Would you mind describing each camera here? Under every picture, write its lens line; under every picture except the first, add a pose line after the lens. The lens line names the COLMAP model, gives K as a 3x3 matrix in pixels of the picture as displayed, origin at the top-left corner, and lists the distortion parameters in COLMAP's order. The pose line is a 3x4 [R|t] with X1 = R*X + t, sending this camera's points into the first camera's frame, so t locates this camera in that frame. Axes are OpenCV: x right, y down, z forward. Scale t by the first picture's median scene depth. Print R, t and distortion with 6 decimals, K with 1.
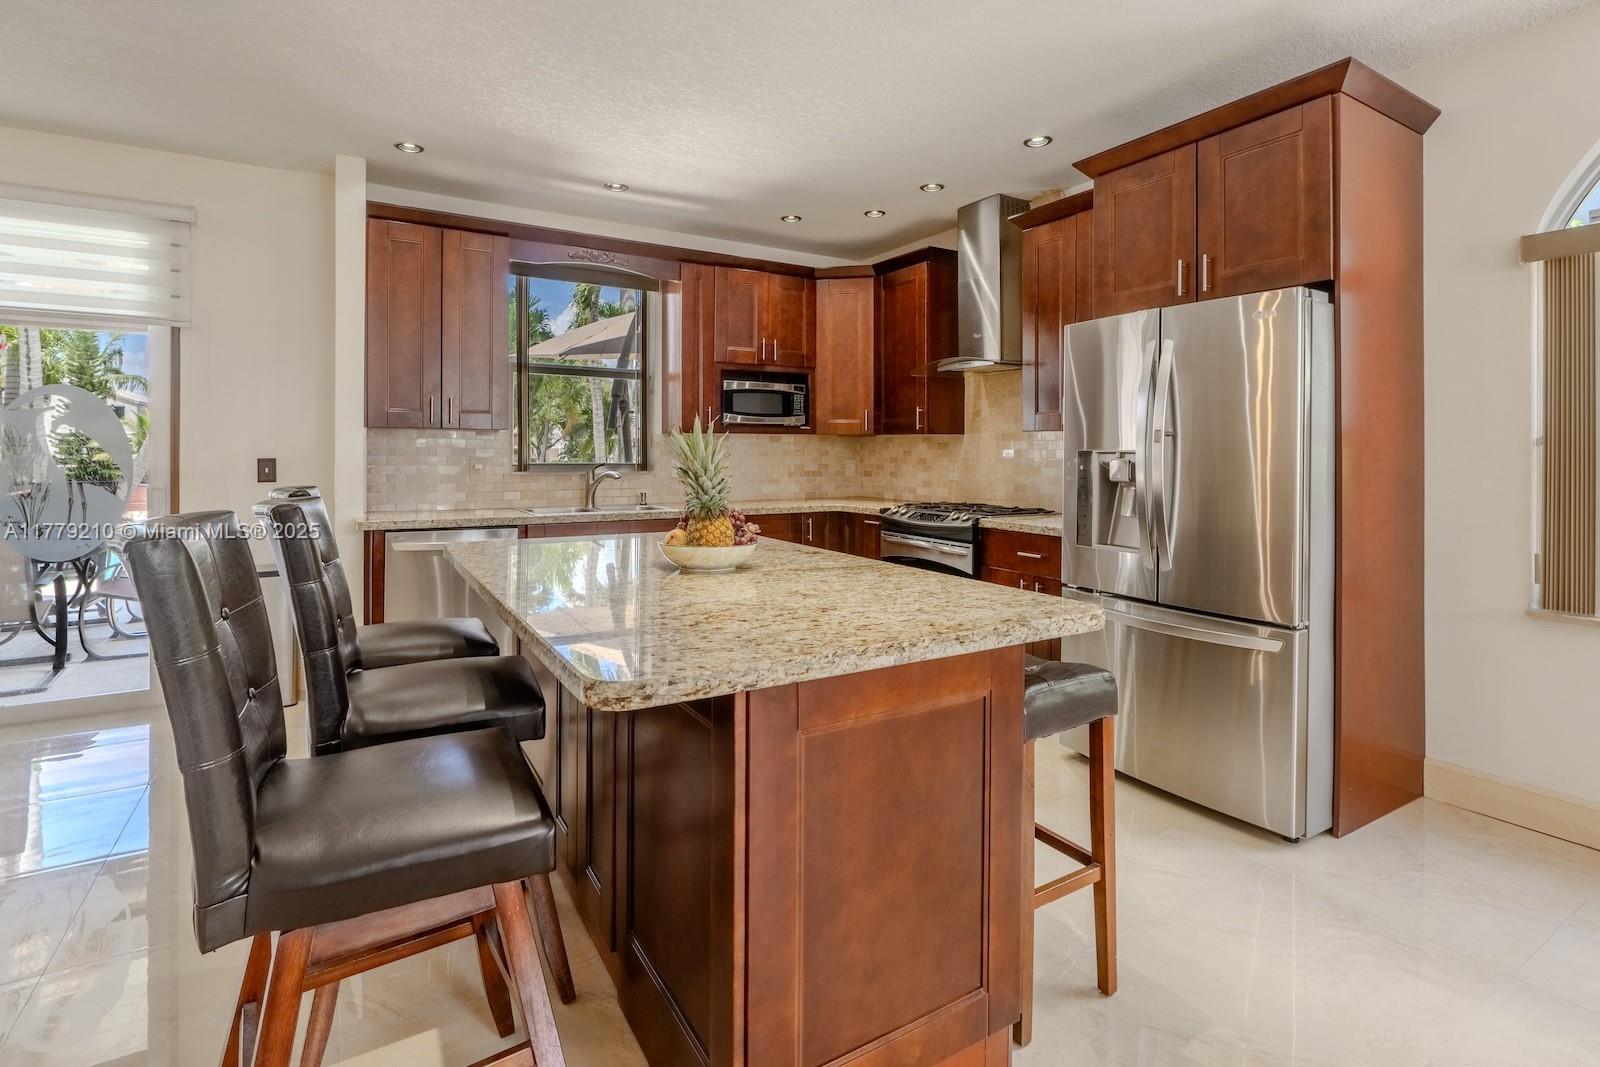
lens RADIAL K [[719.4, 0, 777.9], [0, 719.4, 460.2], [0, 0, 1]] dist [0.003960, -0.000715]
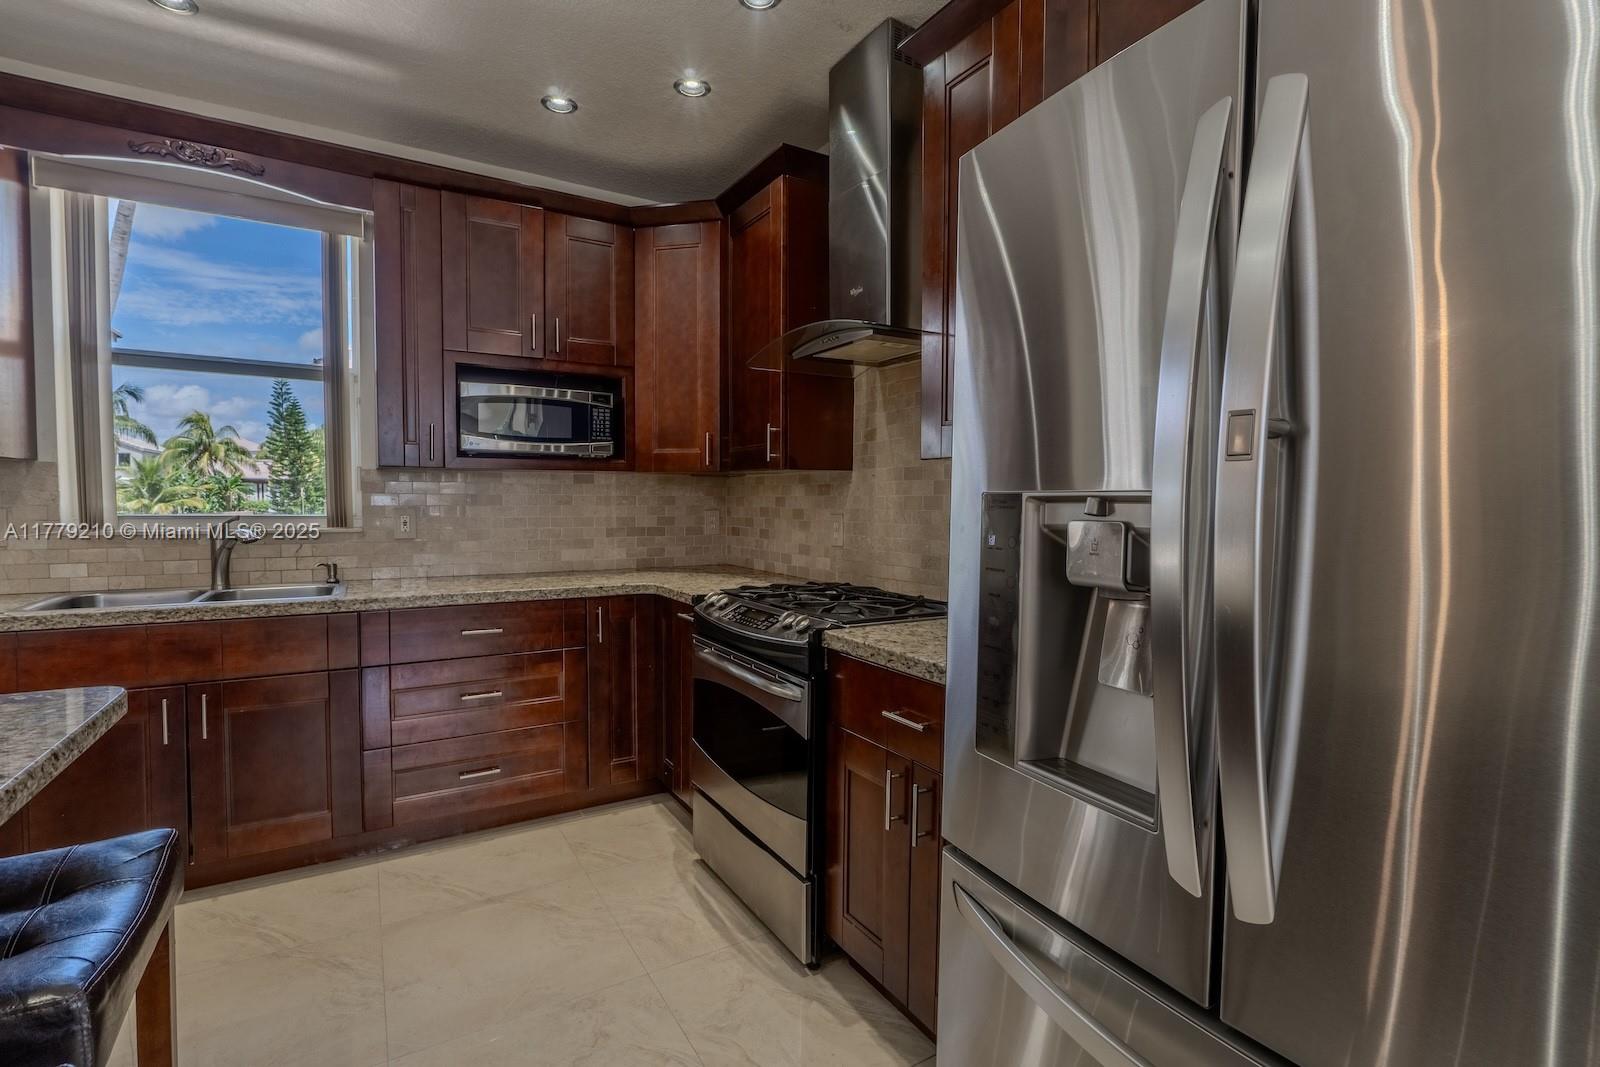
lens RADIAL K [[719.4, 0, 761.1], [0, 719.4, 530.8], [0, 0, 1]] dist [0.003960, -0.000715]
pose [[0.999943, 0.003715, -0.010031, 0.233743], [-0.003408, 0.999529, 0.030503, -0.003901], [0.010140, -0.030467, 0.999484, 0.483208]]
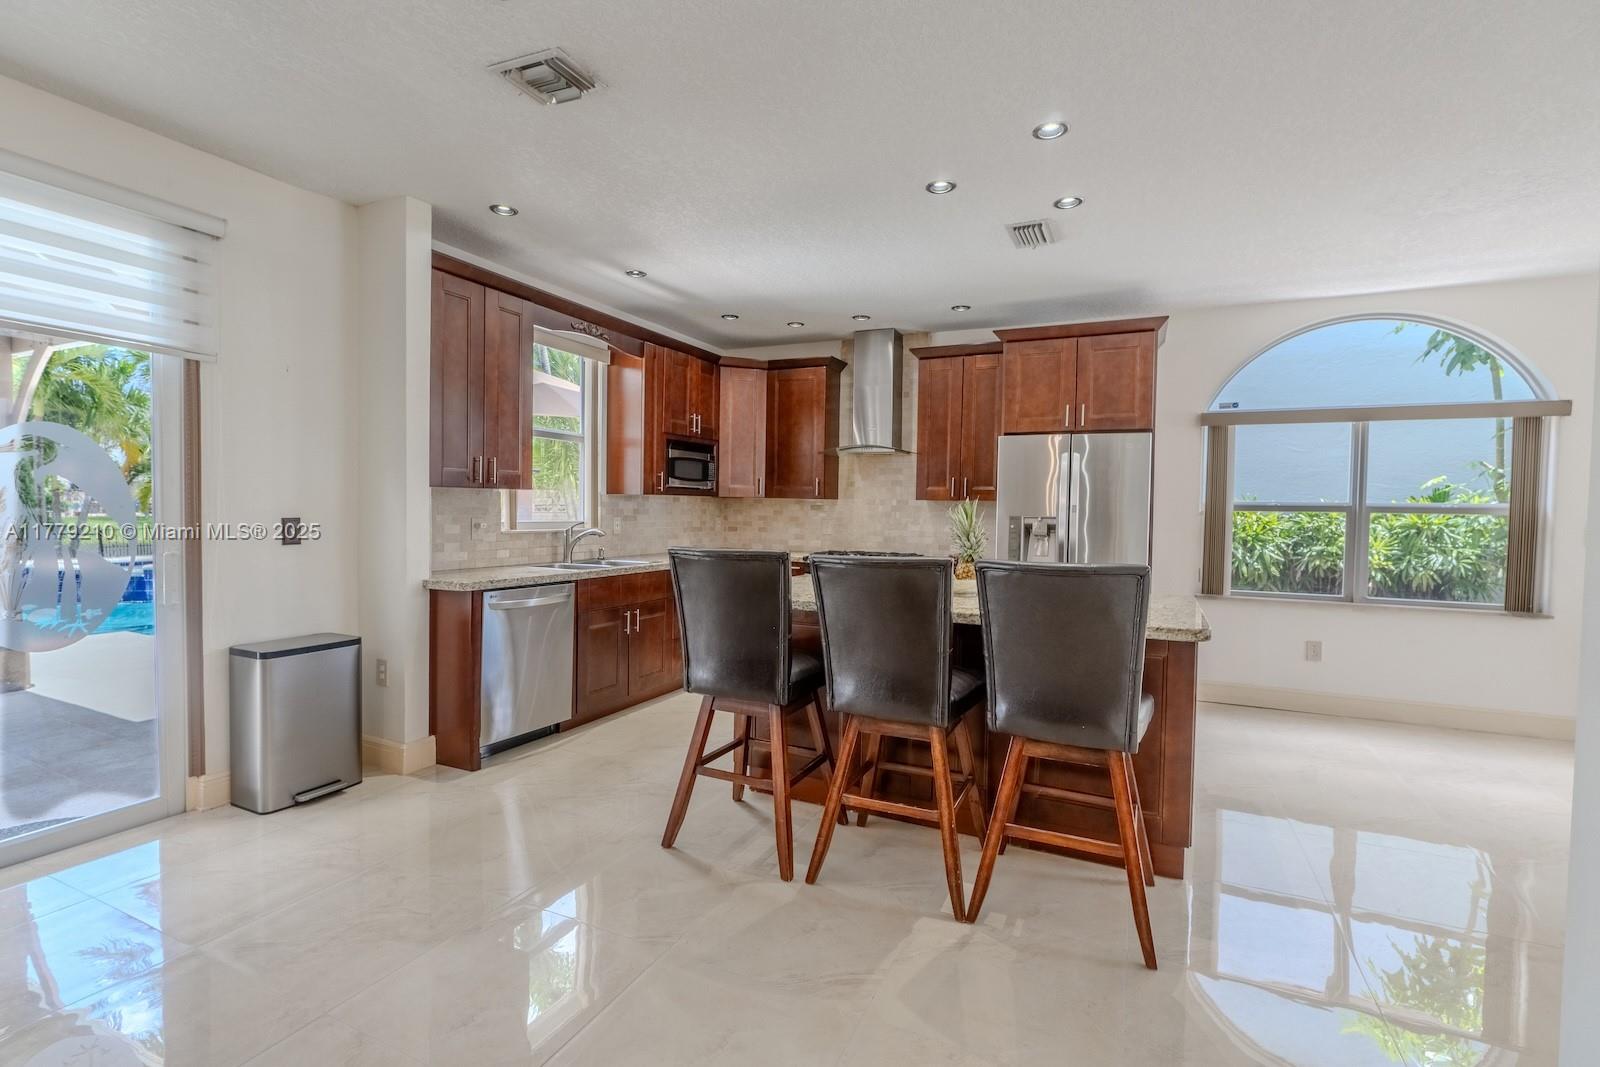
lens RADIAL K [[719.4, 0, 792.4], [0, 719.4, 544.8], [0, 0, 1]] dist [0.003960, -0.000715]
pose [[0.837404, -0.019311, 0.546243, -0.670824], [-0.002892, 0.999205, 0.039758, -0.005816], [-0.546577, -0.034873, 0.836683, -0.083744]]
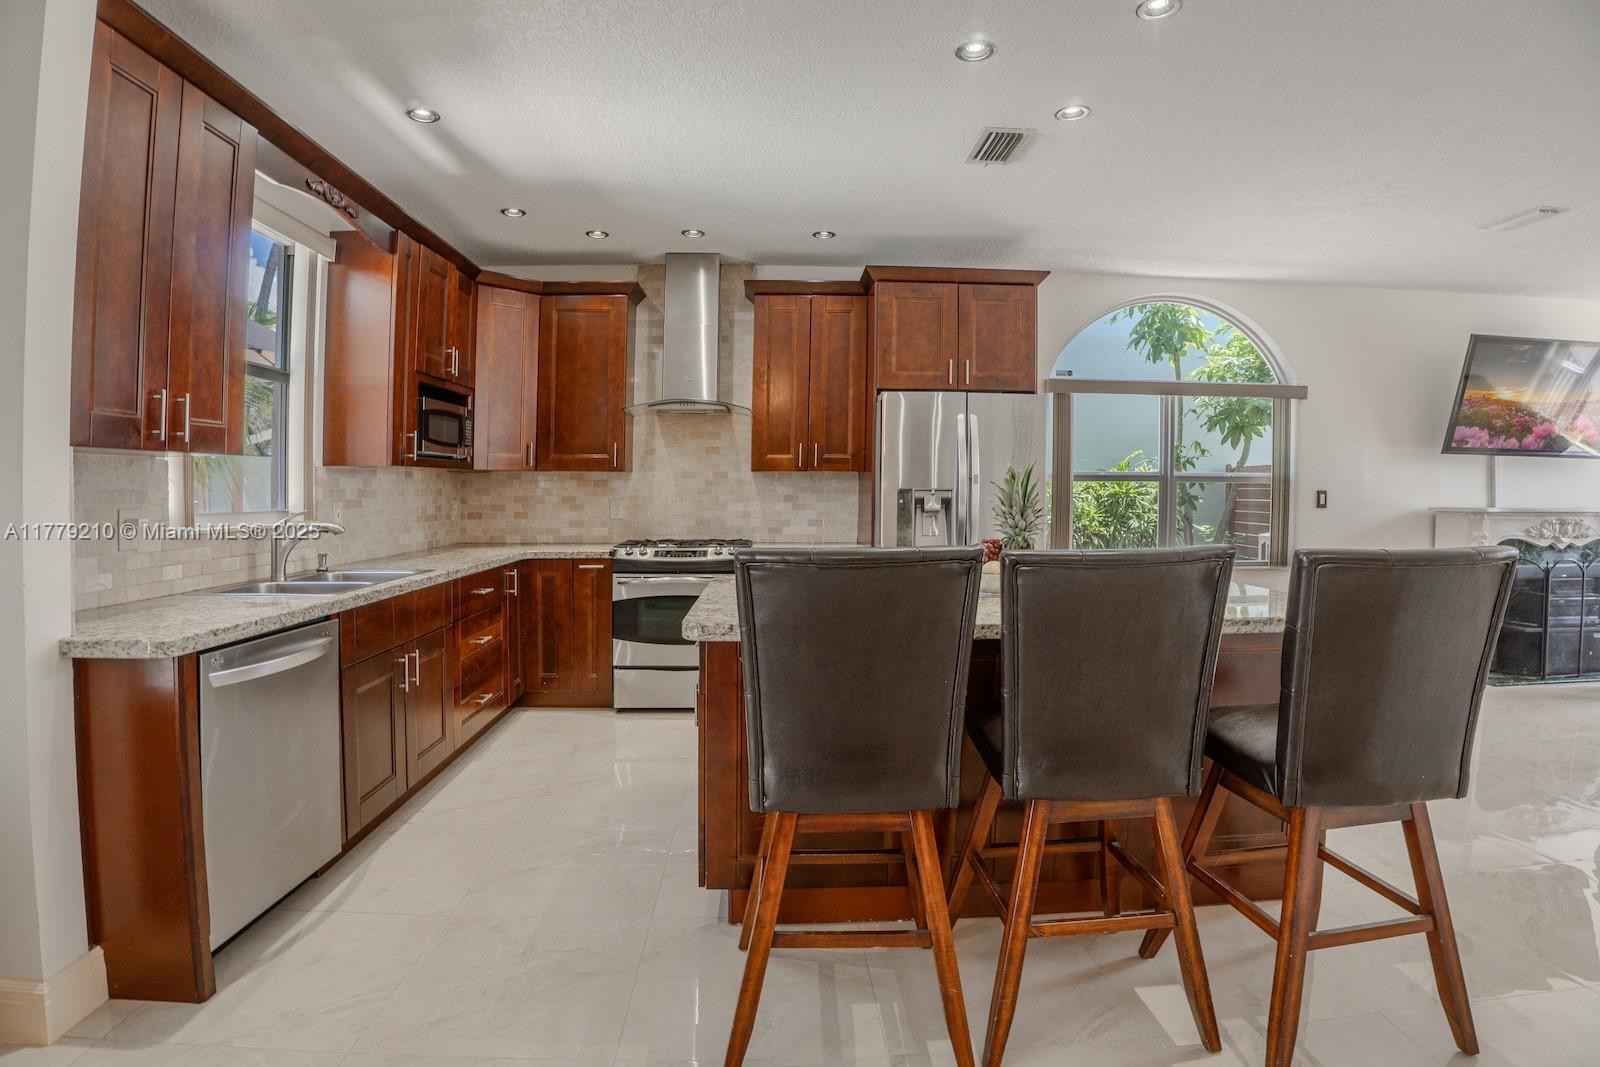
lens RADIAL K [[777.0, 0, 763.7], [0, 777.0, 504.8], [0, 0, 1]] dist [-0.084955, 0.006220]
pose [[0.516766, -0.022130, 0.855841, -0.716036], [0.014762, 0.999748, 0.016938, -0.007259], [-0.856000, 0.003881, 0.516962, 0.353405]]
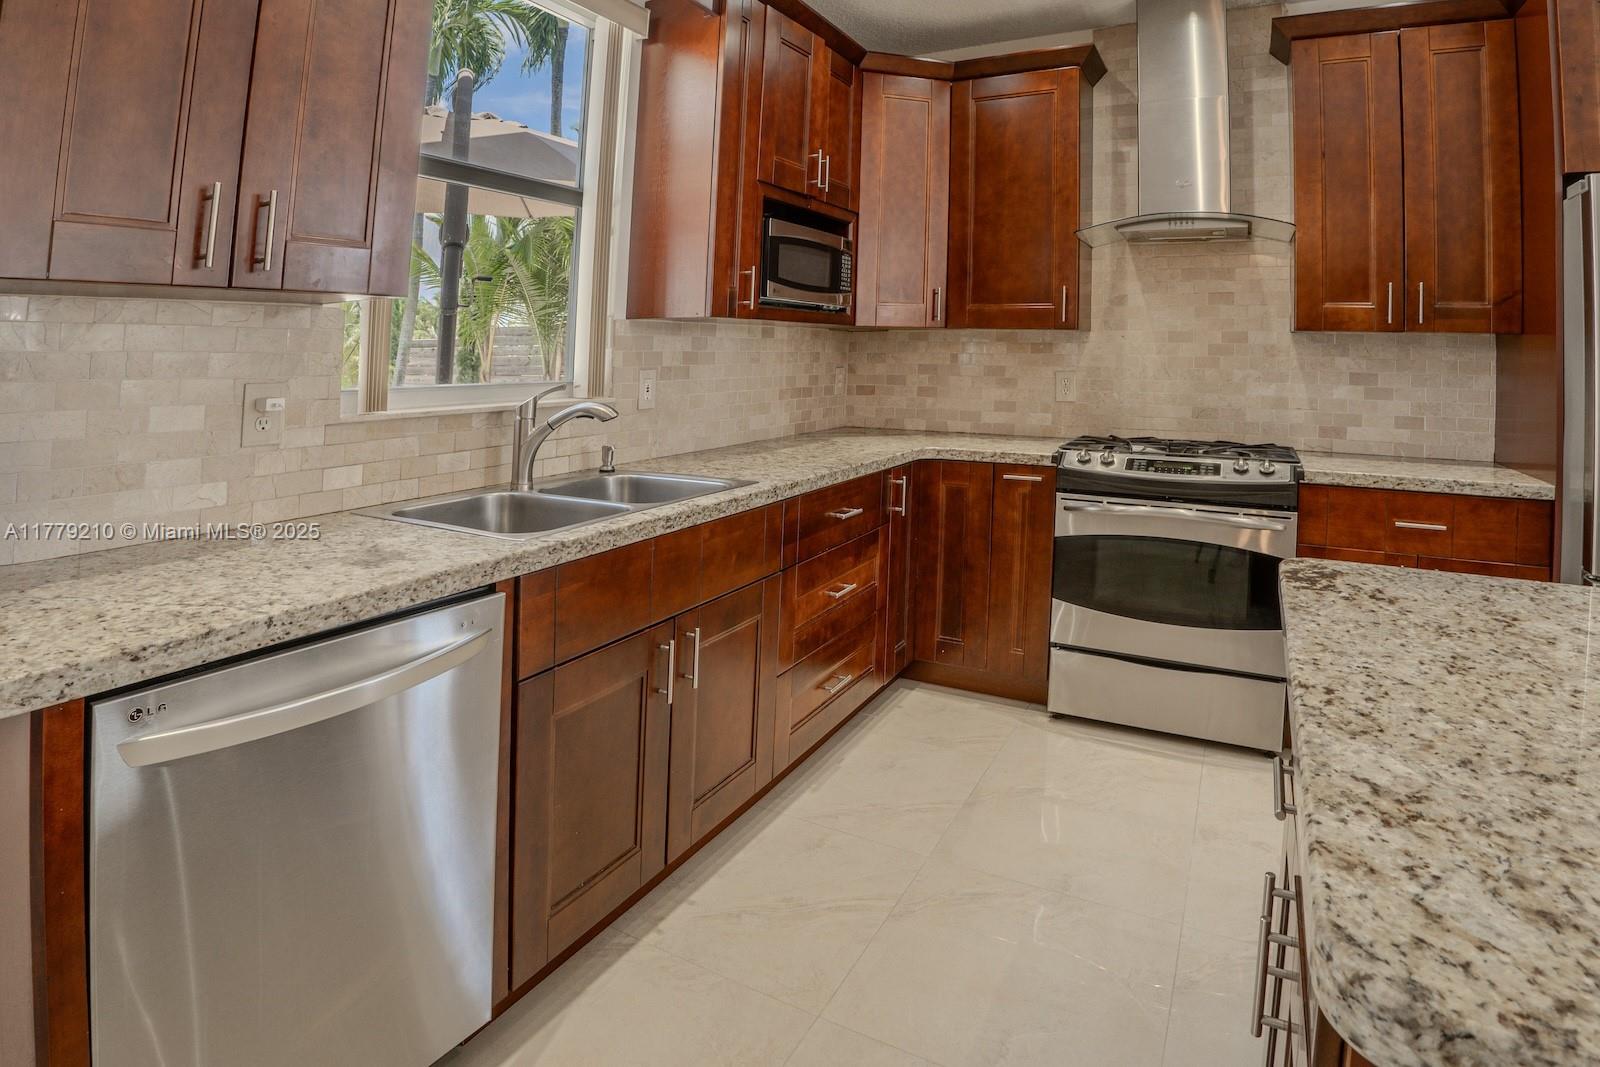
lens RADIAL K [[852.9, 0, 845.8], [0, 852.9, 306.5], [0, 0, 1]] dist [-0.043631, 0.002842]
pose [[0.847211, 0.033089, 0.530226, -0.436099], [-0.004409, 0.998462, -0.055264, -0.018120], [-0.531239, 0.044483, 0.846054, 0.566752]]
